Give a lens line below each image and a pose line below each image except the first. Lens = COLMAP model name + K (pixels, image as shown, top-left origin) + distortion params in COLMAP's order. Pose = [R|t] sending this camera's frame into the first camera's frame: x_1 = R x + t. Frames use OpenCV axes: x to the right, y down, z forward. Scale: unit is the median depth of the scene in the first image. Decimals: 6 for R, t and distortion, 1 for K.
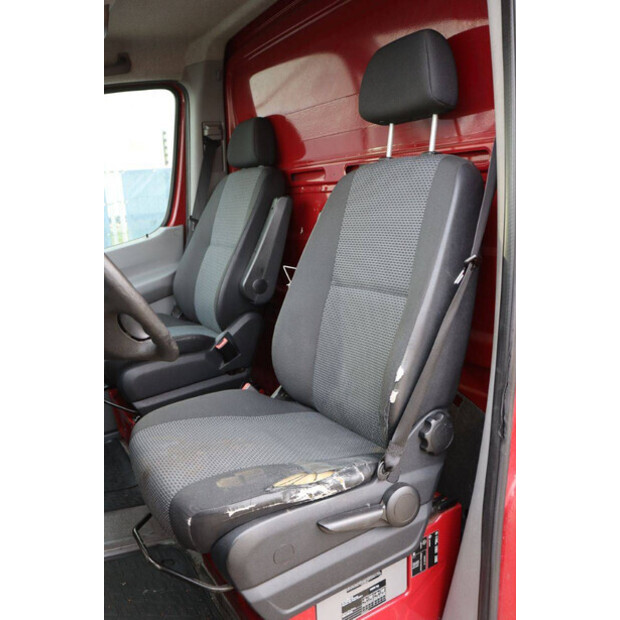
lens RADIAL K [[557.3, 0, 310.0], [0, 557.3, 310.0], [0, 0, 1]] dist [-0.087878, 0.003511]
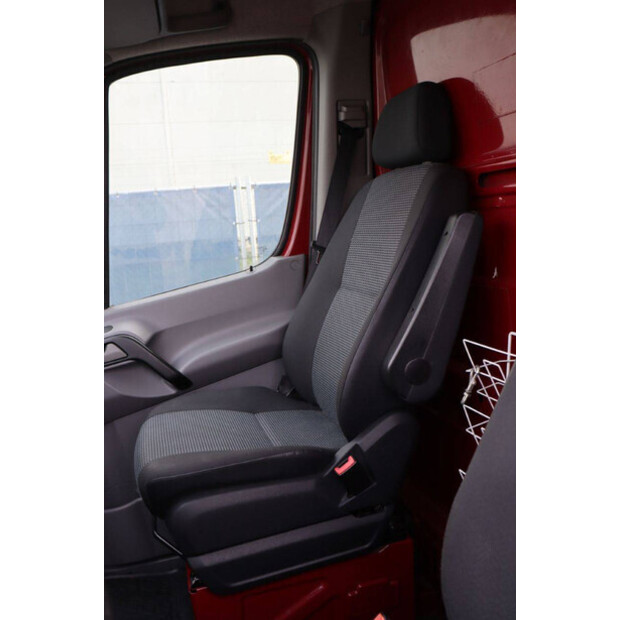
lens RADIAL K [[592.1, 0, 310.0], [0, 592.1, 310.0], [0, 0, 1]] dist [-0.162884, 0.262716]
pose [[0.966318, 0.044295, -0.253509, -0.041413], [-0.056082, 0.997646, -0.039456, -0.065478], [0.251164, 0.052344, 0.966528, 0.348664]]
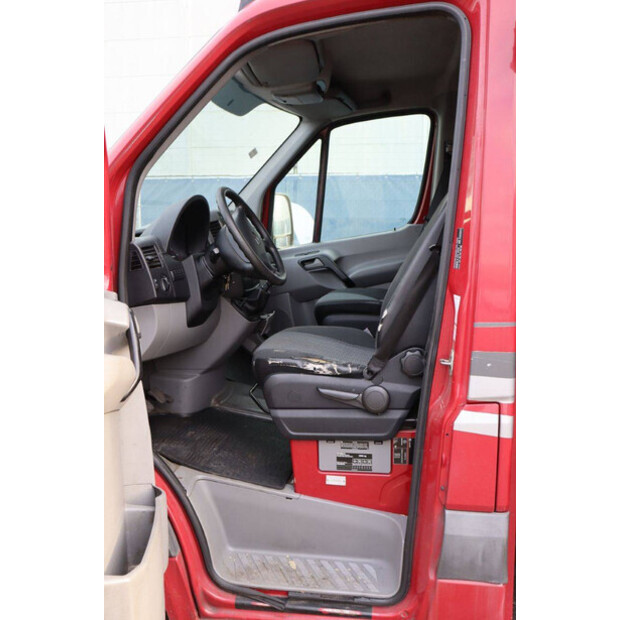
lens RADIAL K [[644.2, 0, 310.0], [0, 644.2, 310.0], [0, 0, 1]] dist [-0.076906, 0.004908]
pose [[0.769160, 0.165398, -0.617282, 0.544650], [-0.185669, 0.982098, 0.031798, 0.040036], [0.611490, 0.090153, 0.786099, -0.283423]]
